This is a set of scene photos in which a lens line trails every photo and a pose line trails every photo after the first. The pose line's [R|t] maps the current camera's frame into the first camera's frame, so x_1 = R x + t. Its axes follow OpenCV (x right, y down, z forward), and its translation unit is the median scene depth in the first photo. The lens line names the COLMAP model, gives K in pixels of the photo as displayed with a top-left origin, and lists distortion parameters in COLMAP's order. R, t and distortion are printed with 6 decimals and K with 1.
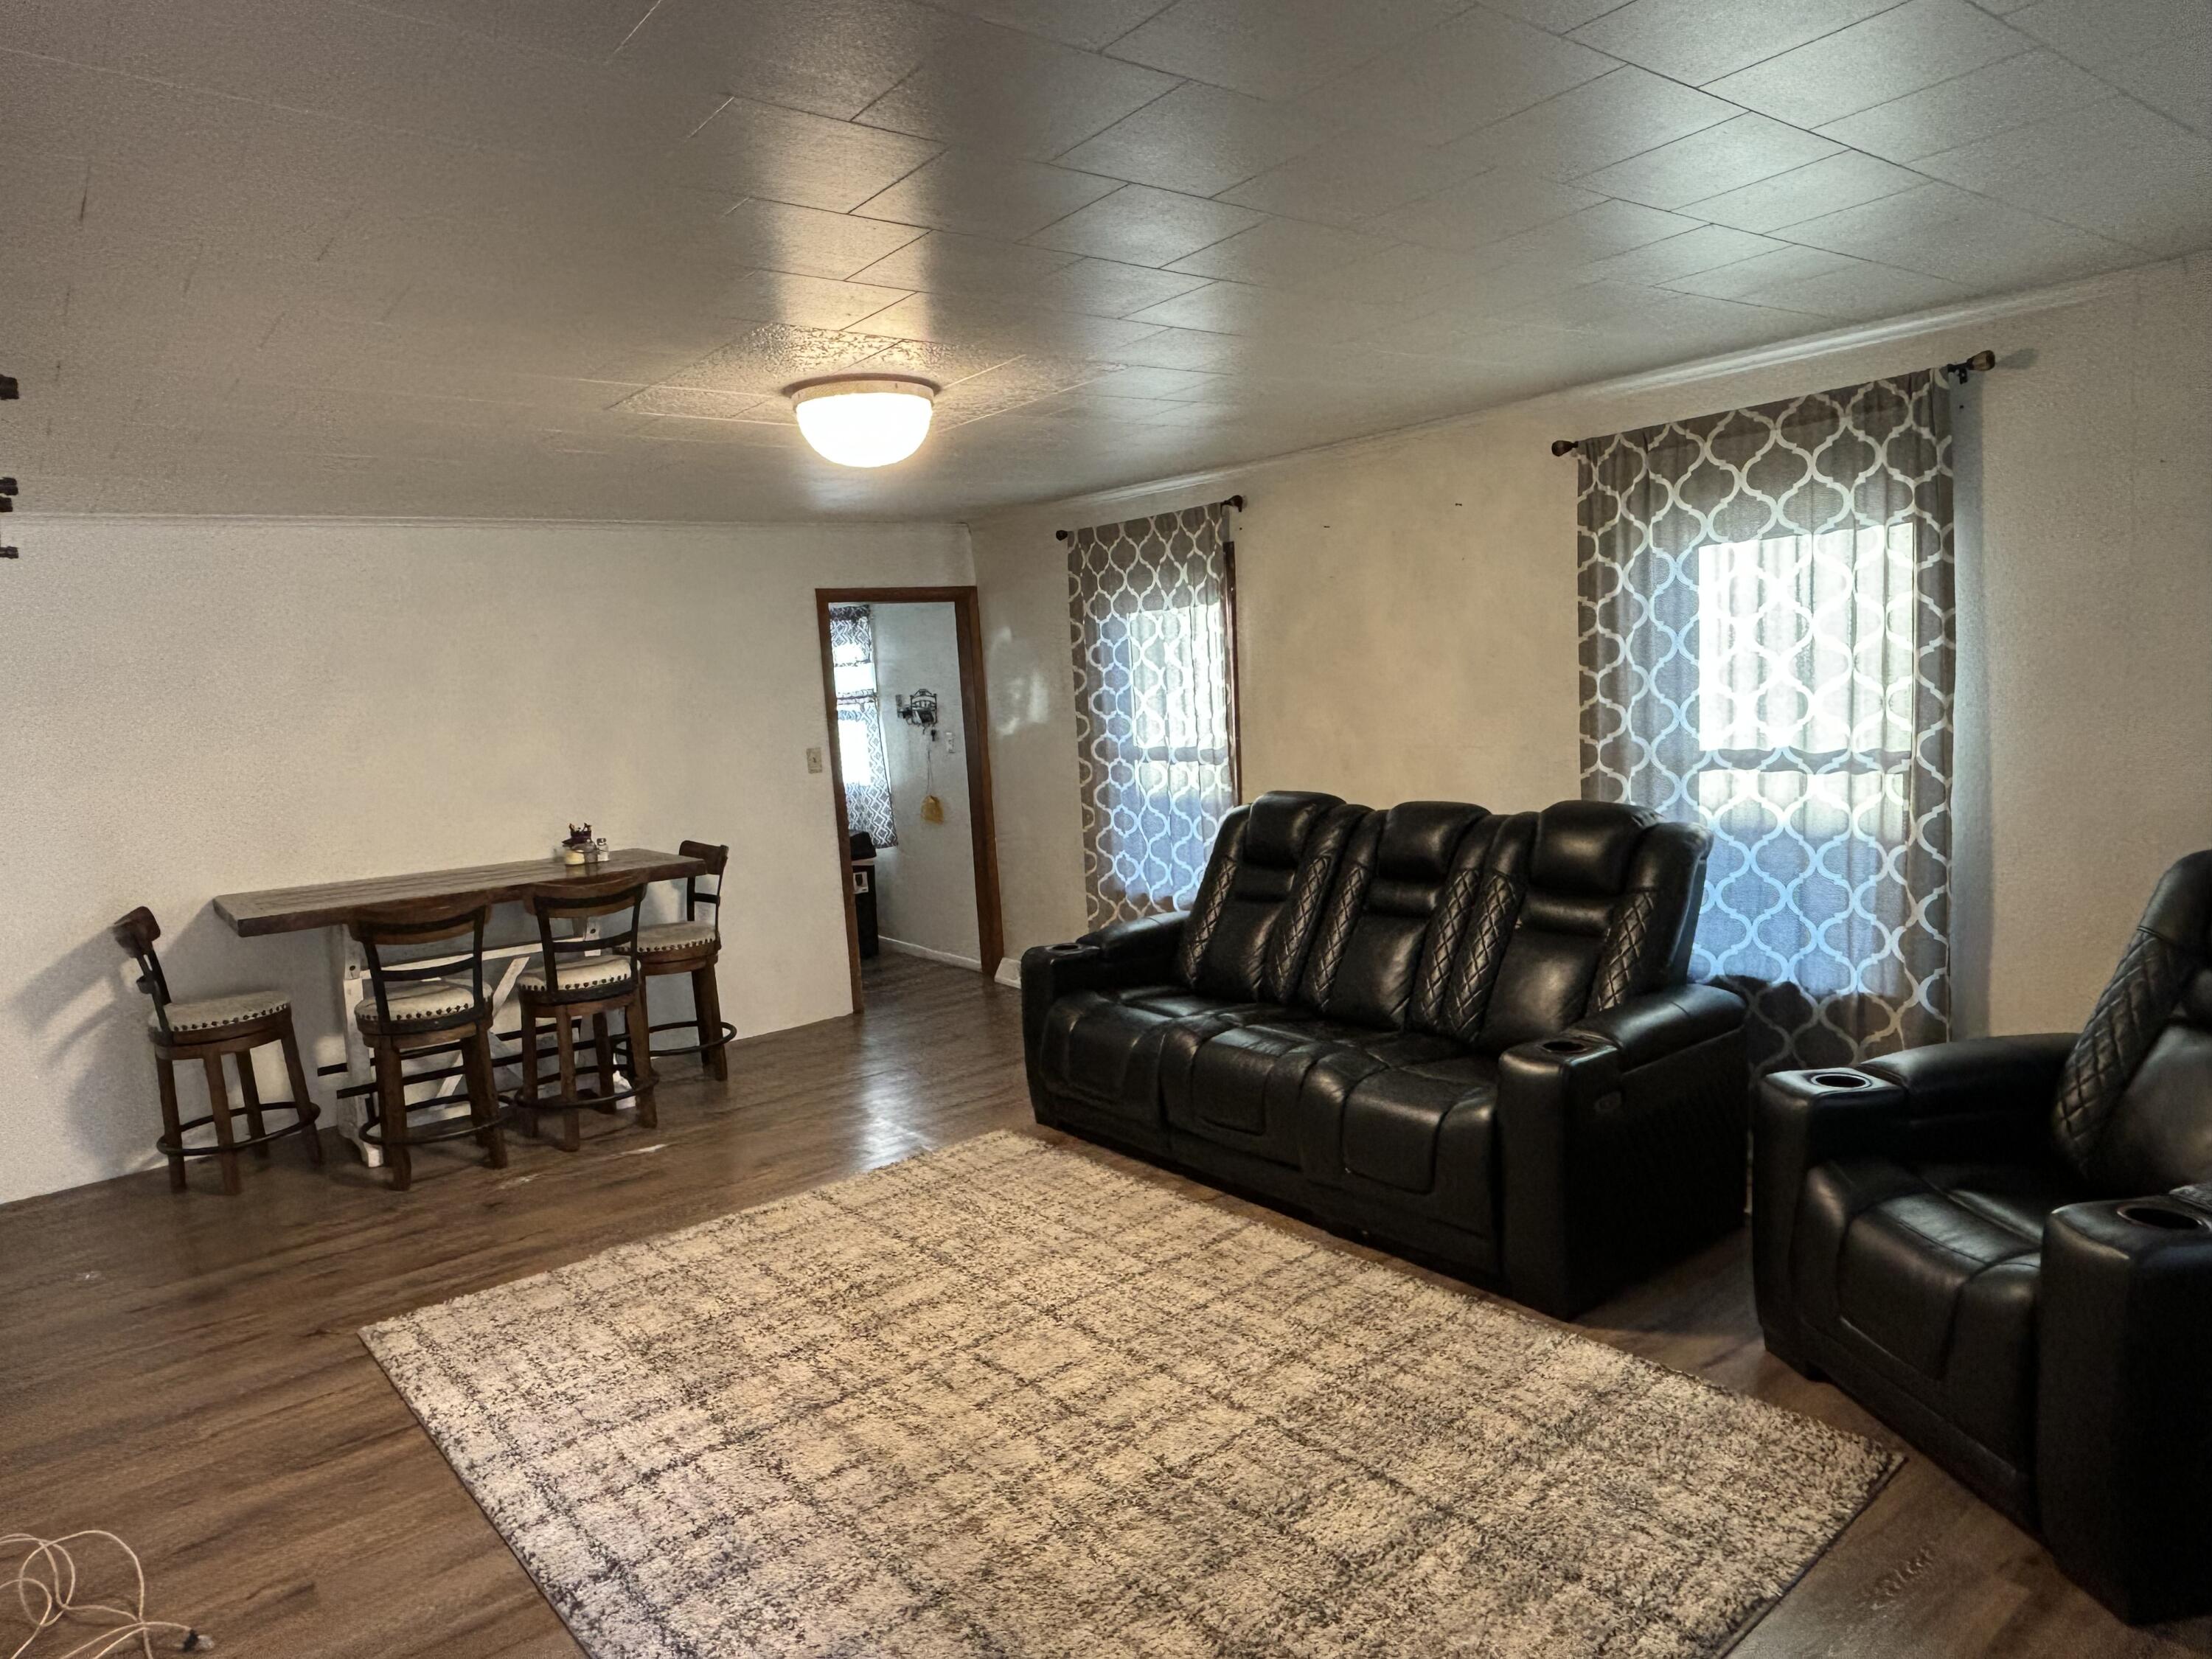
lens RADIAL K [[1381.9, 0, 1106.0], [0, 1381.9, 829.5], [0, 0, 1]] dist [0.029716, -0.029272]
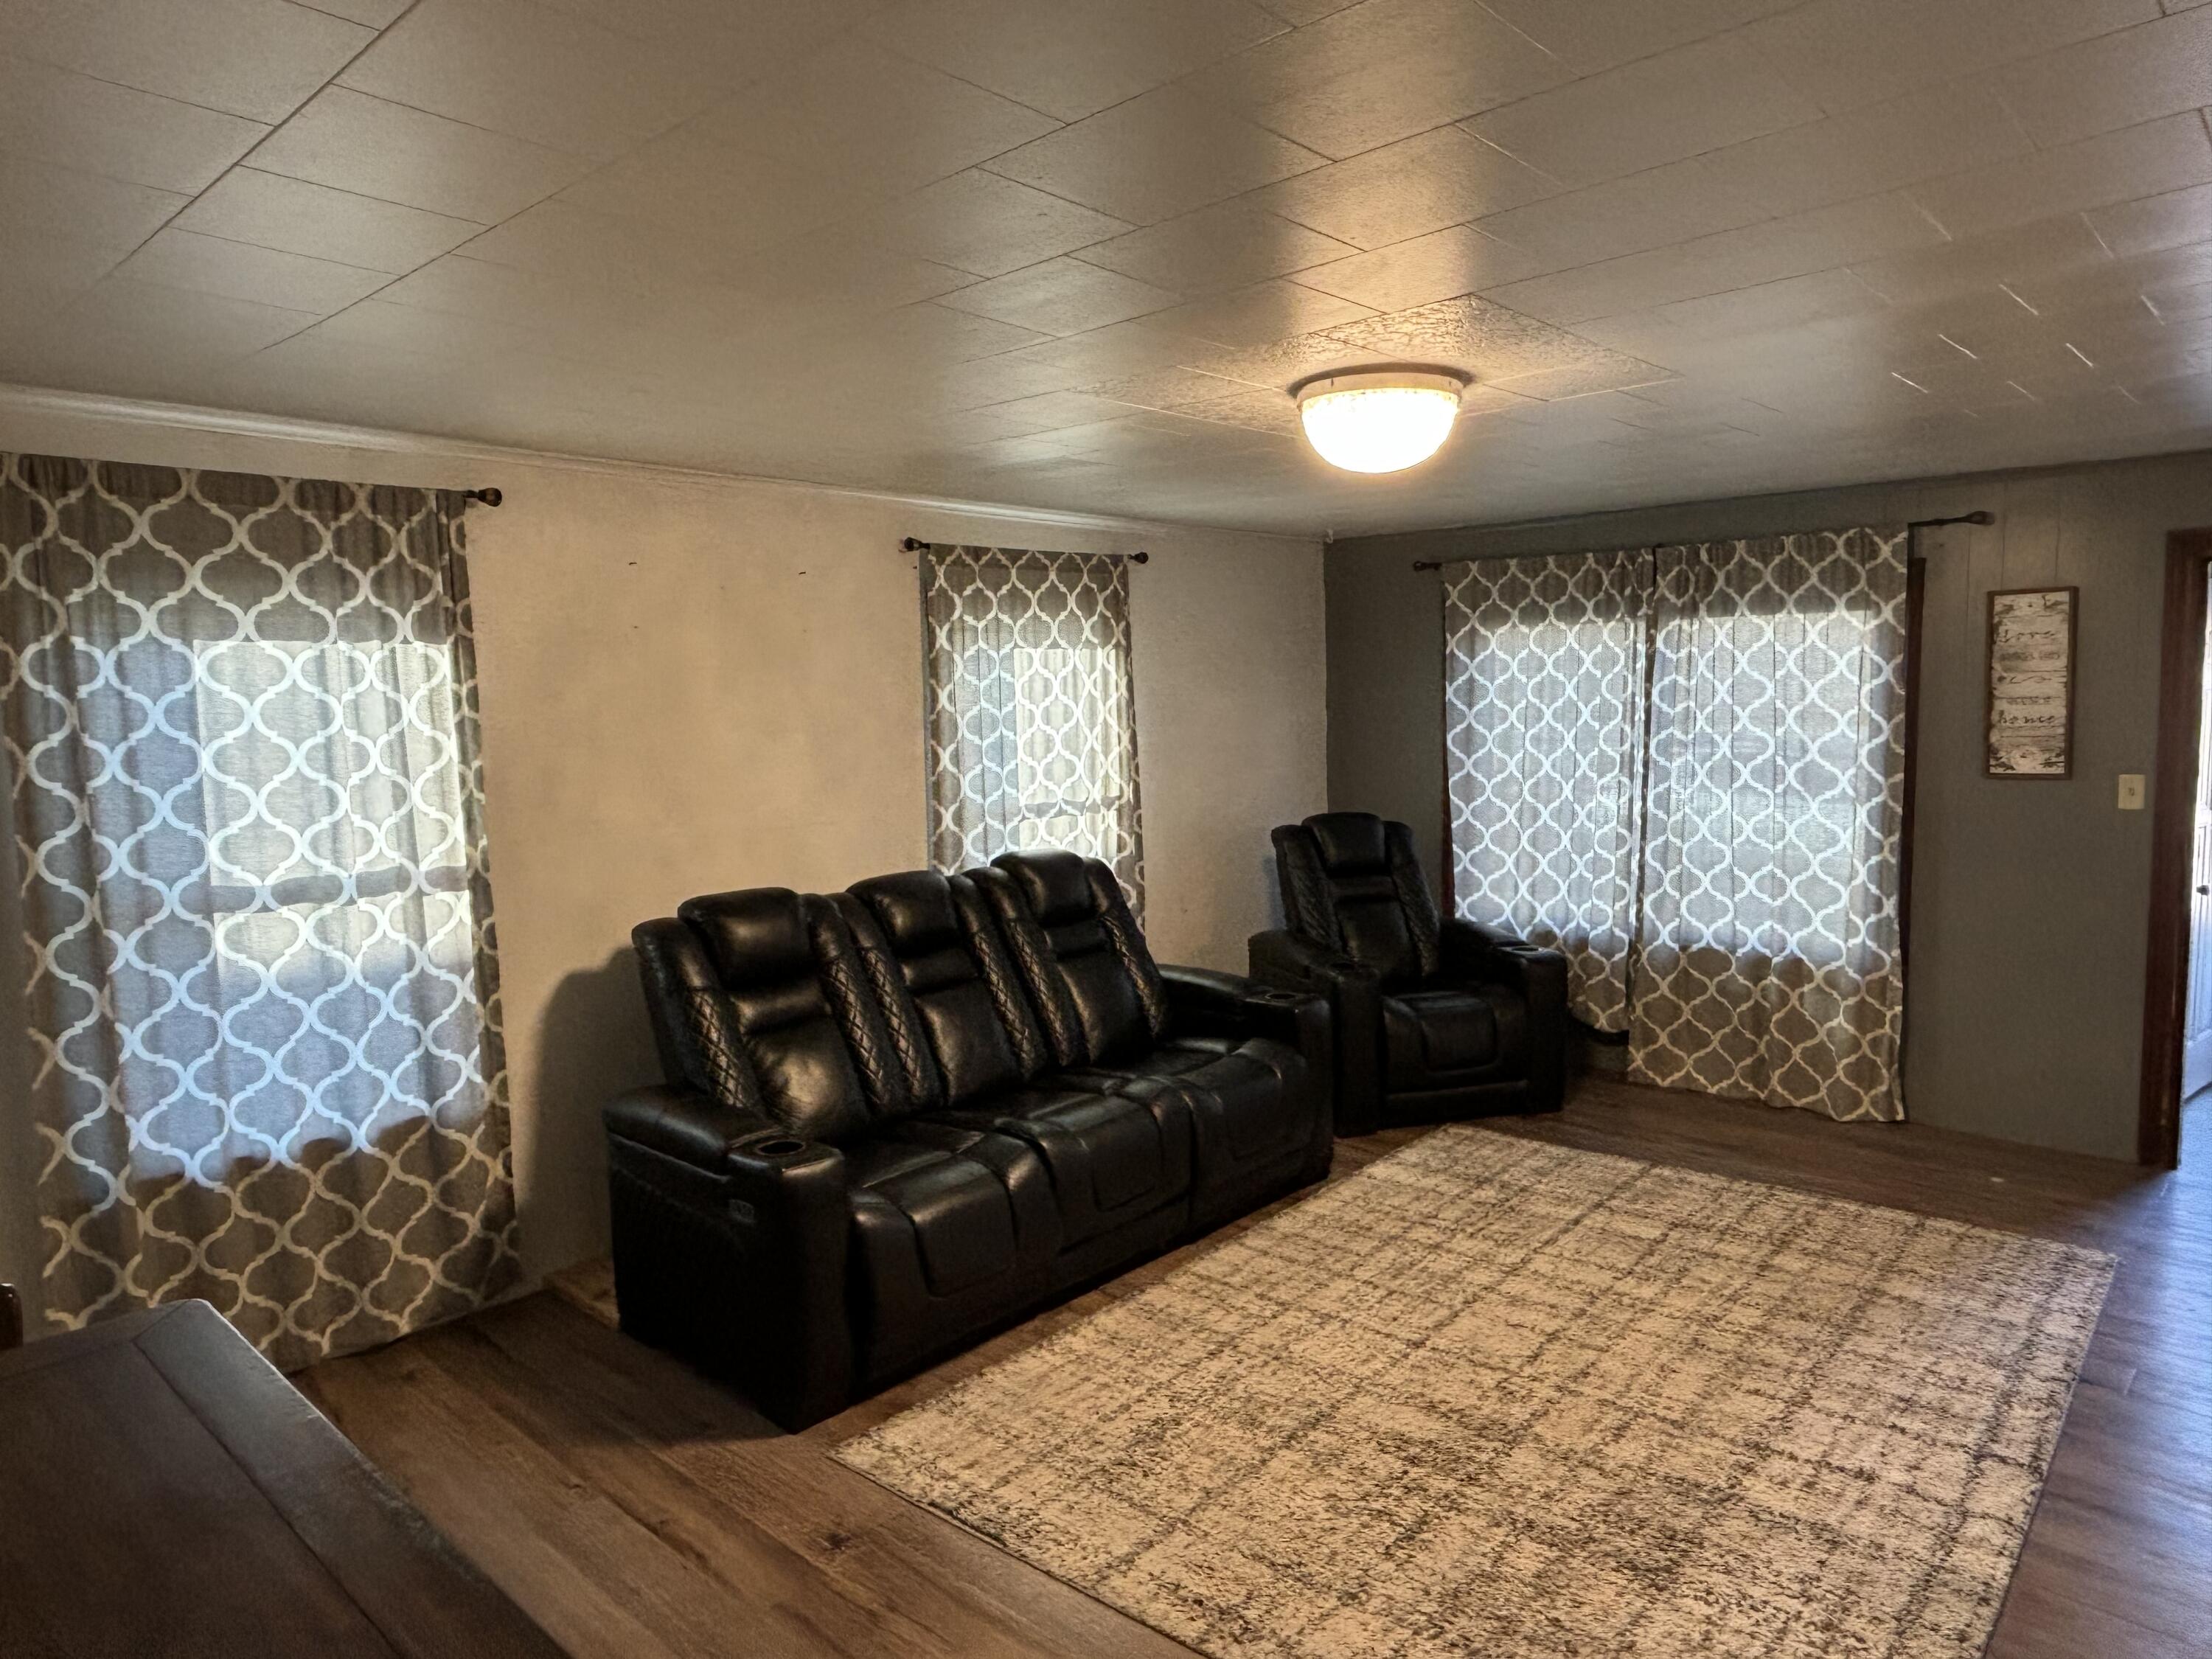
lens RADIAL K [[1381.9, 0, 1106.0], [0, 1381.9, 829.5], [0, 0, 1]] dist [0.029716, -0.029272]
pose [[-0.149334, -0.036756, 0.988103, -0.897933], [0.139743, 0.988494, 0.057890, -0.104690], [-0.978862, 0.146725, -0.142480, 1.177451]]
